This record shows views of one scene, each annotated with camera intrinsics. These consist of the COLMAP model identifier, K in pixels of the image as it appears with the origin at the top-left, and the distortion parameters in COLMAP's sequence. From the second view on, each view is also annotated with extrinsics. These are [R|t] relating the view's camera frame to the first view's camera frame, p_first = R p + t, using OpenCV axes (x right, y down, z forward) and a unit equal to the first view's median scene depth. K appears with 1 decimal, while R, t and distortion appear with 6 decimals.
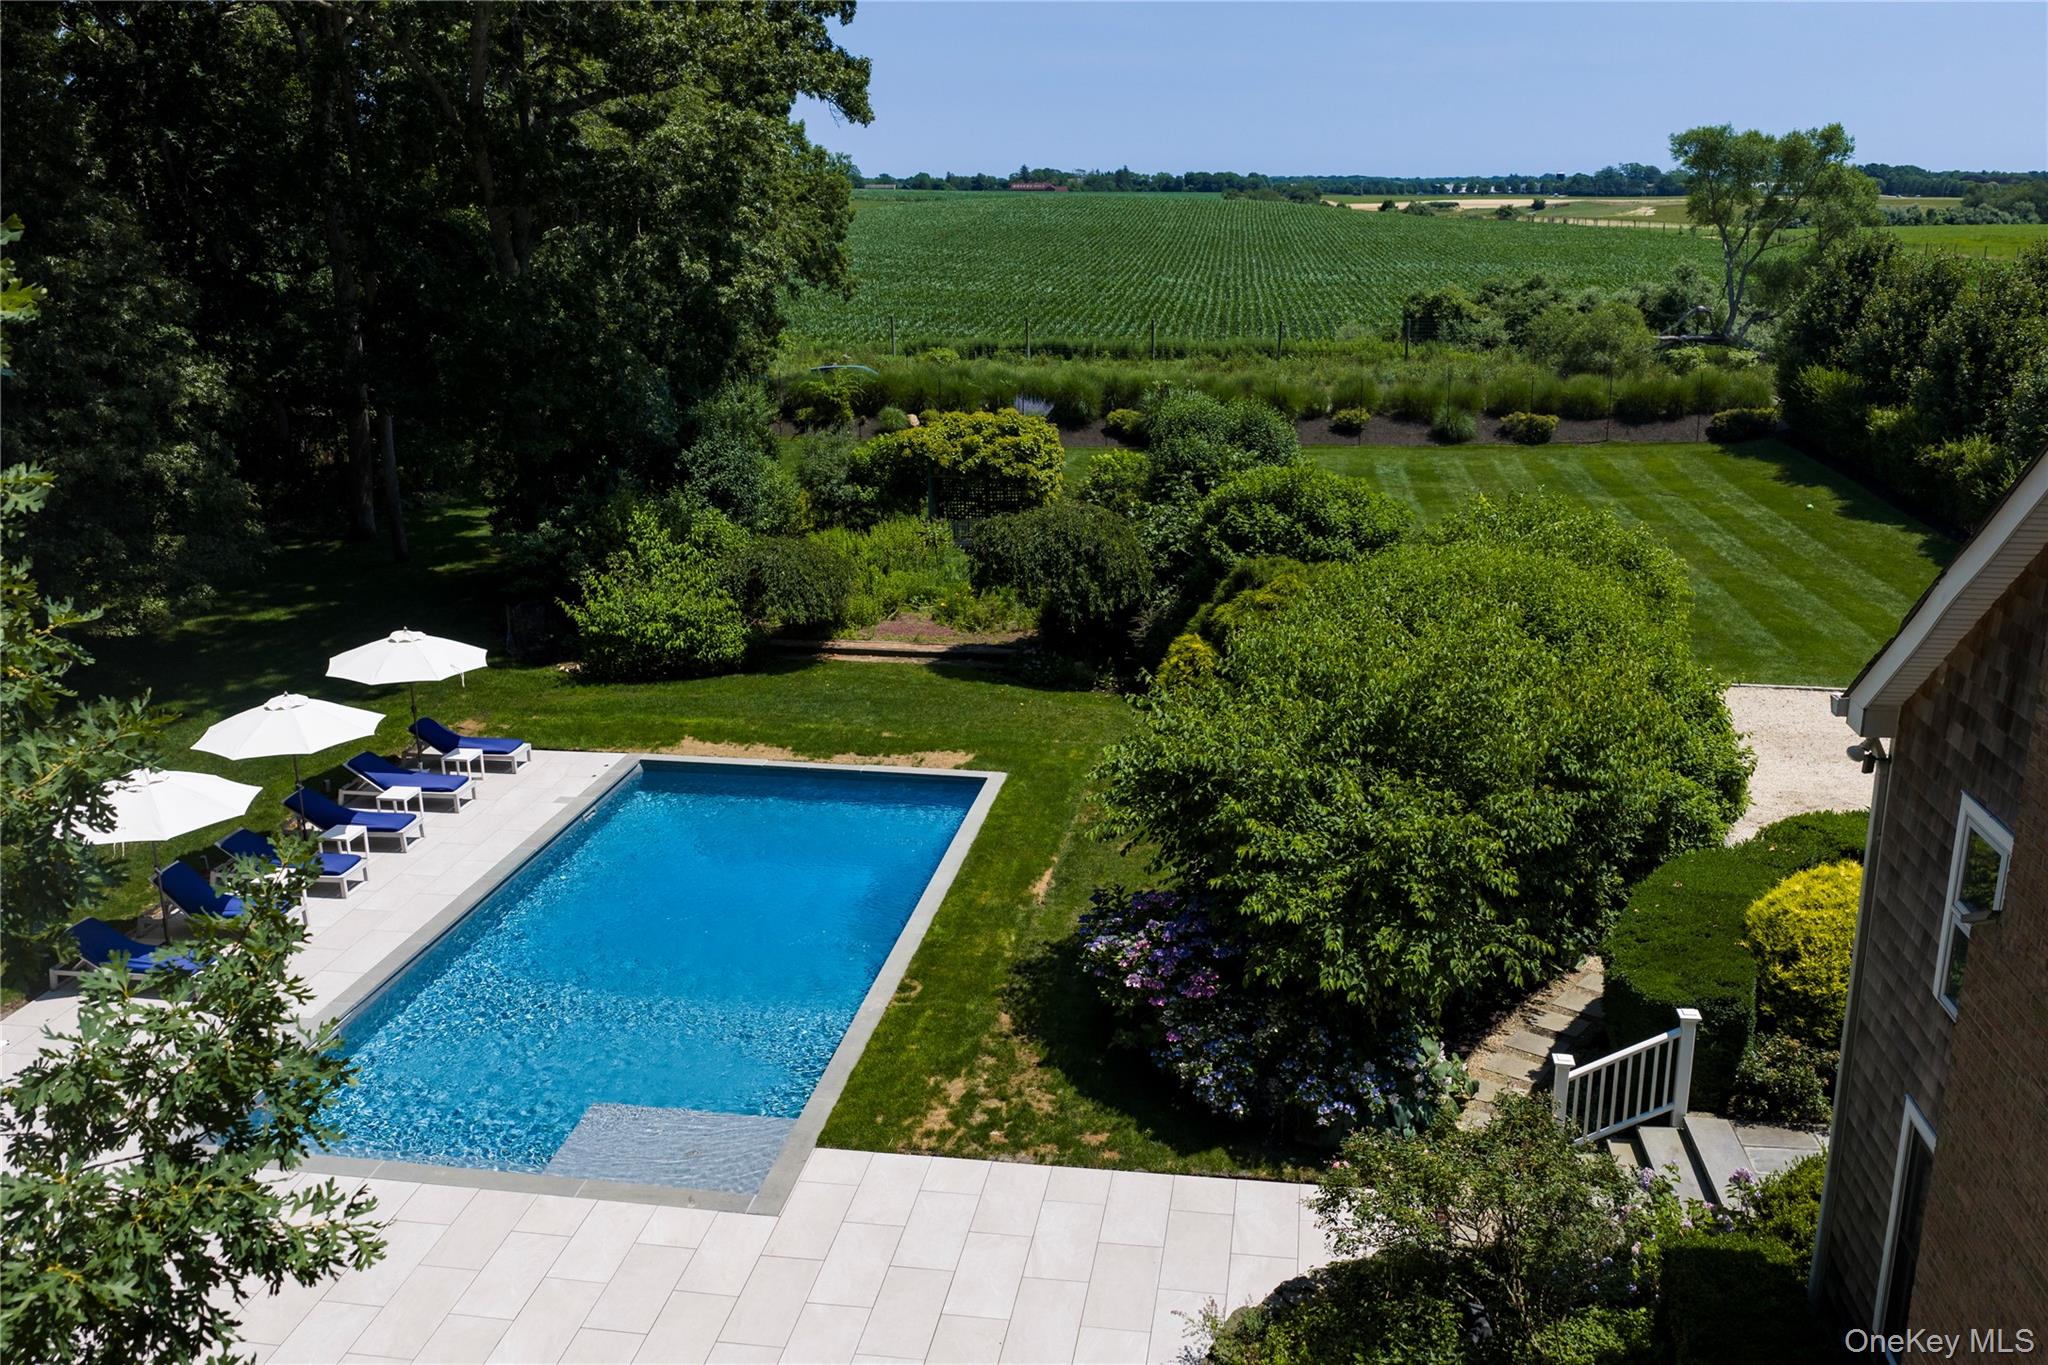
lens RADIAL K [[1685.0, 0, 1024.0], [0, 1685.0, 682.5], [0, 0, 1]] dist [0.013033, -0.012204]
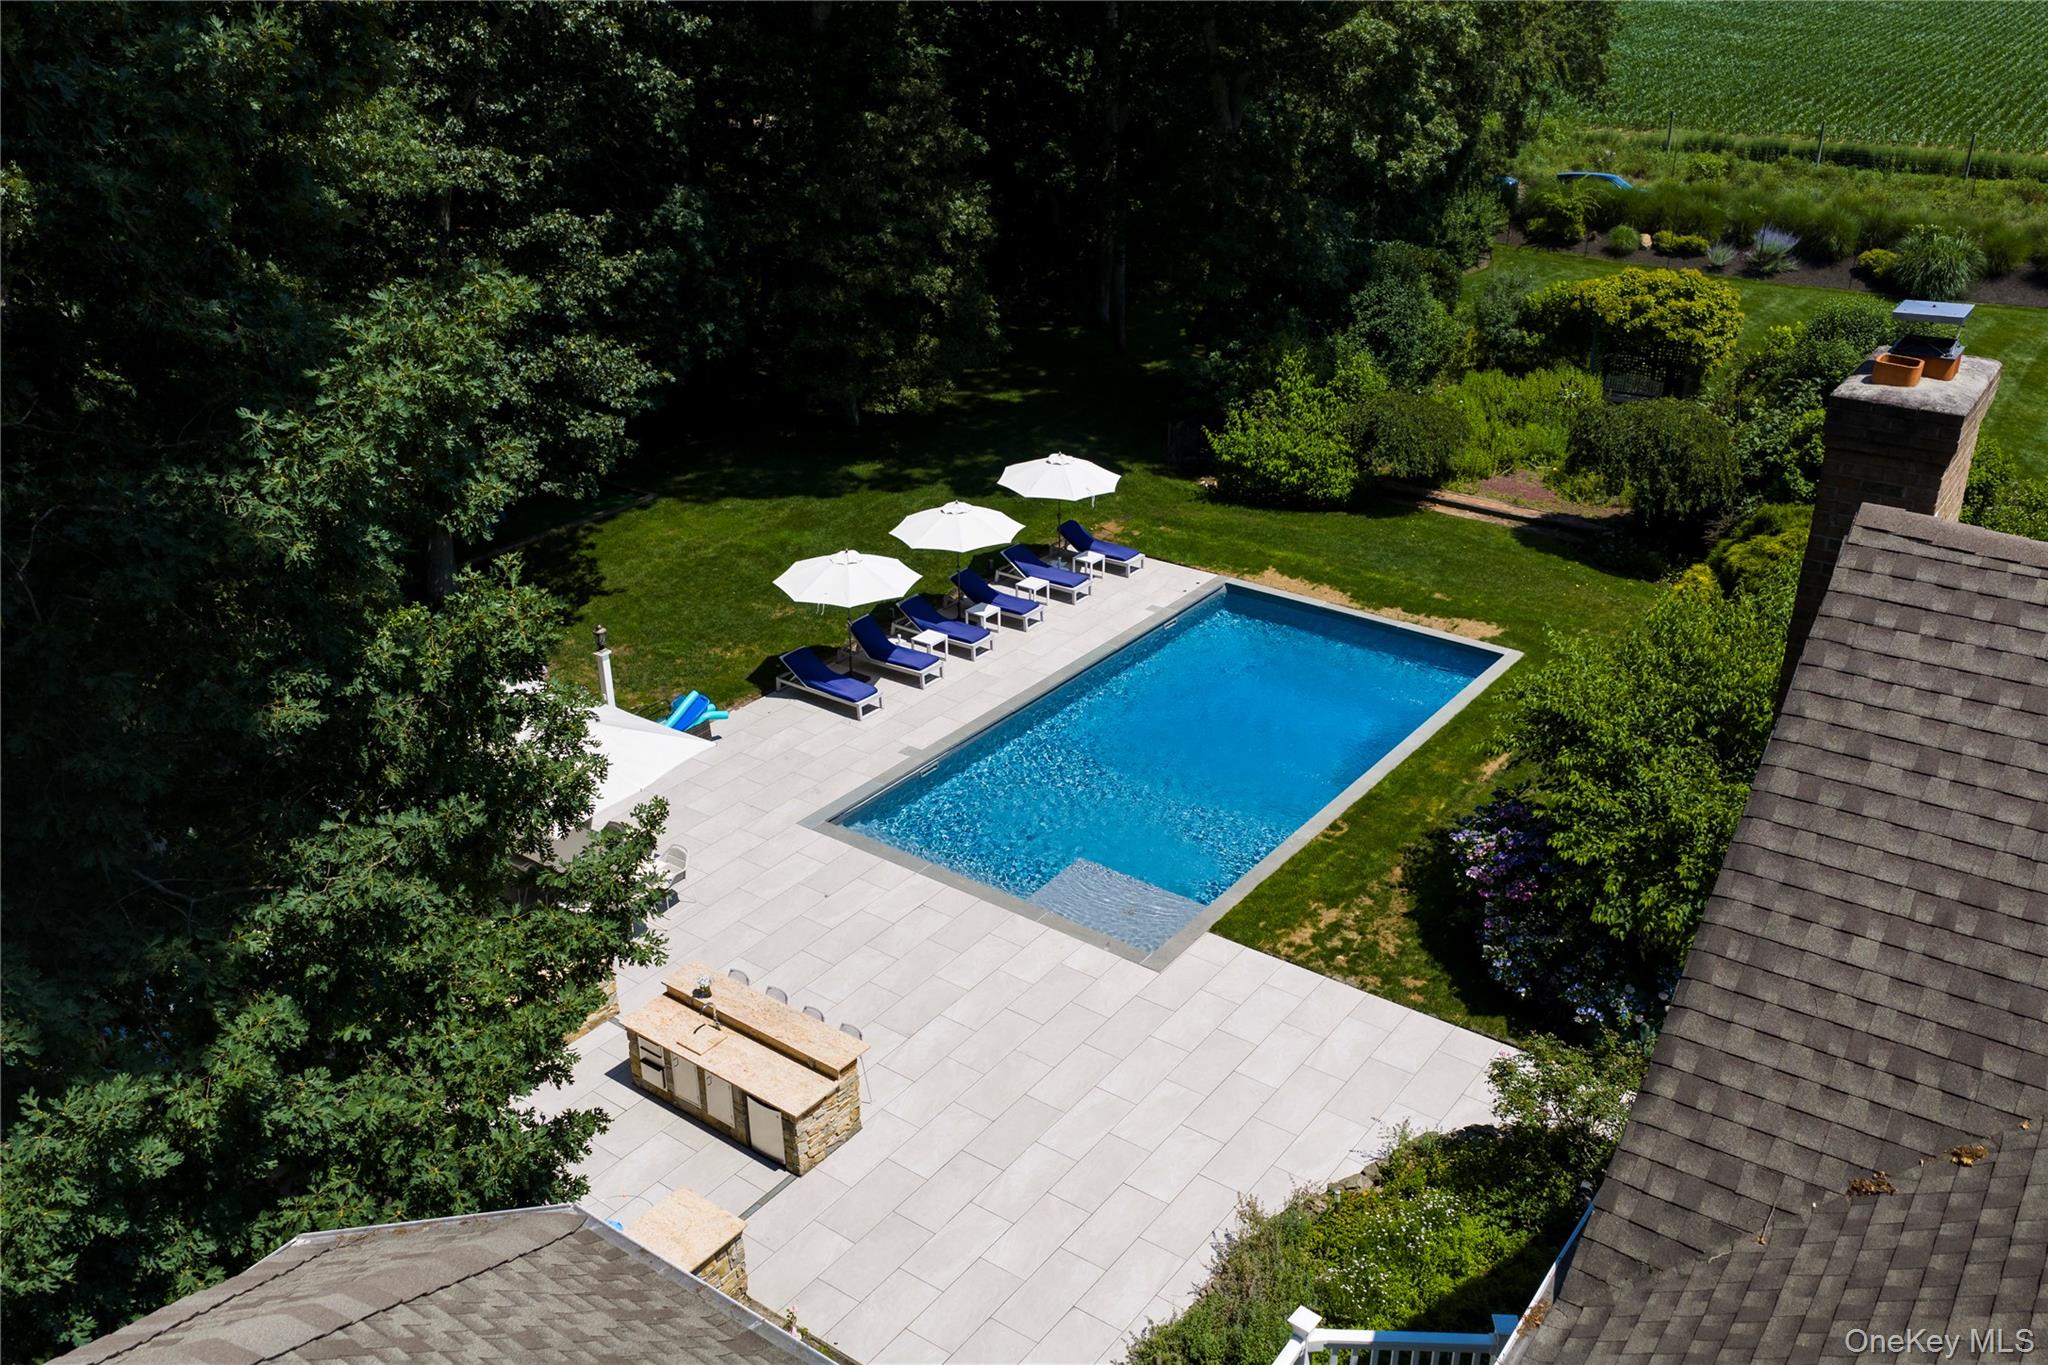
lens RADIAL K [[1685.0, 0, 1024.0], [0, 1685.0, 682.5], [0, 0, 1]] dist [0.013033, -0.012204]
pose [[0.886371, 0.199695, -0.417695, 0.152383], [-0.129659, 0.973163, 0.190113, -0.088875], [0.444450, -0.114353, 0.888475, -0.139252]]
